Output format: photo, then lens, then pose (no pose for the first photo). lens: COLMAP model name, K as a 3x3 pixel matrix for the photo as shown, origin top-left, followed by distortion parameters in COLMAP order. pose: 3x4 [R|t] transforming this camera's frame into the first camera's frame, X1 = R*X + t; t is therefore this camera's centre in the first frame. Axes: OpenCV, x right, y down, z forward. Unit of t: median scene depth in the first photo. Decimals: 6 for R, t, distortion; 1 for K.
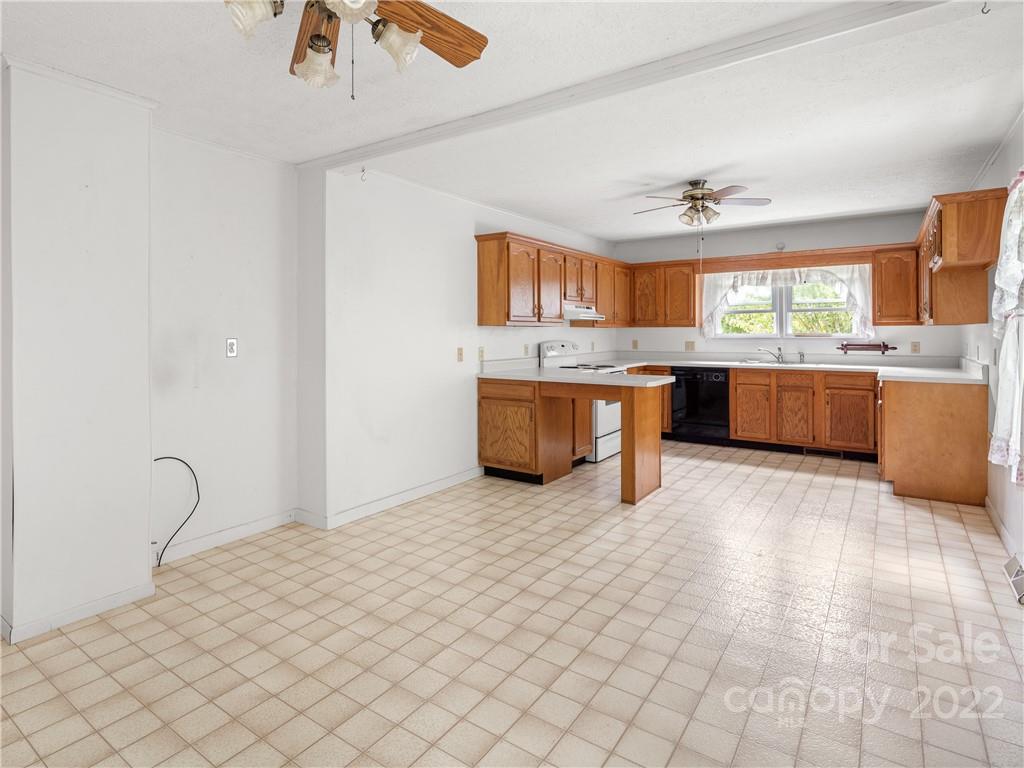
lens RADIAL K [[569.7, 0, 445.6], [0, 569.7, 326.6], [0, 0, 1]] dist [0.011974, -0.007199]
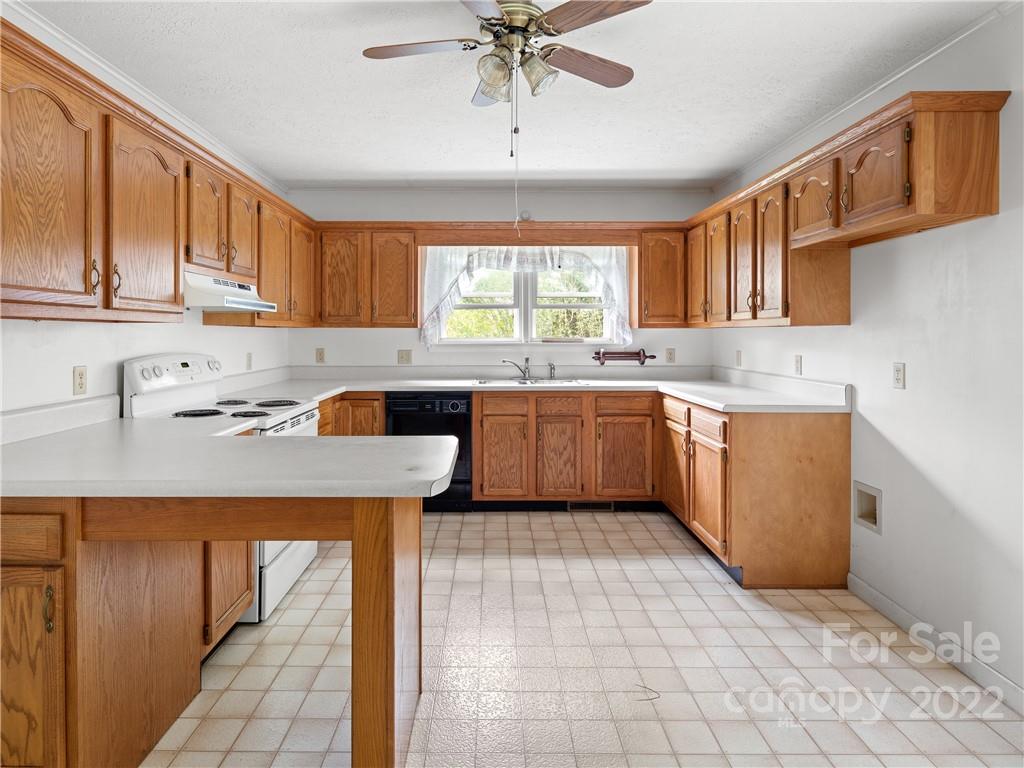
lens RADIAL K [[569.7, 0, 490.2], [0, 569.7, 337.5], [0, 0, 1]] dist [0.011974, -0.007199]
pose [[0.785526, -0.000333, 0.618829, 0.121335], [-0.009181, 0.999884, 0.012192, 0.003726], [-0.618761, -0.015259, 0.785431, 0.515202]]
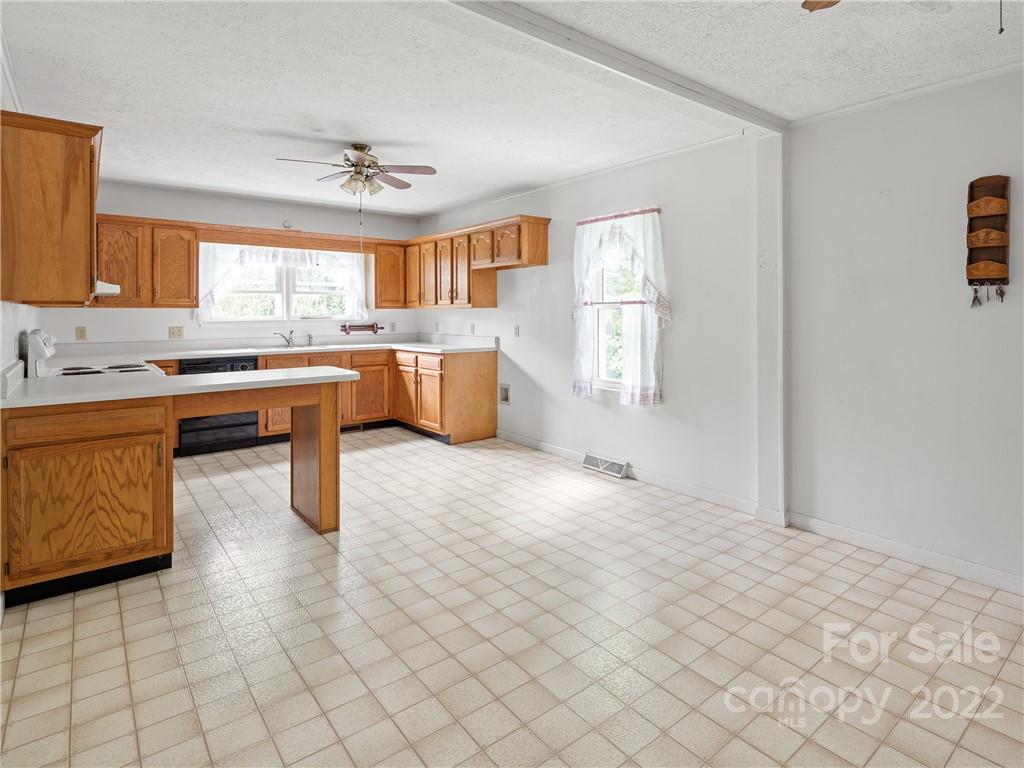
lens RADIAL K [[569.7, 0, 578.9], [0, 569.7, 306.9], [0, 0, 1]] dist [0.011974, -0.007199]
pose [[0.169916, 0.013604, 0.985365, -0.298181], [-0.007279, 0.999895, -0.012549, 0.006073], [-0.985432, -0.005041, 0.169997, 0.396610]]
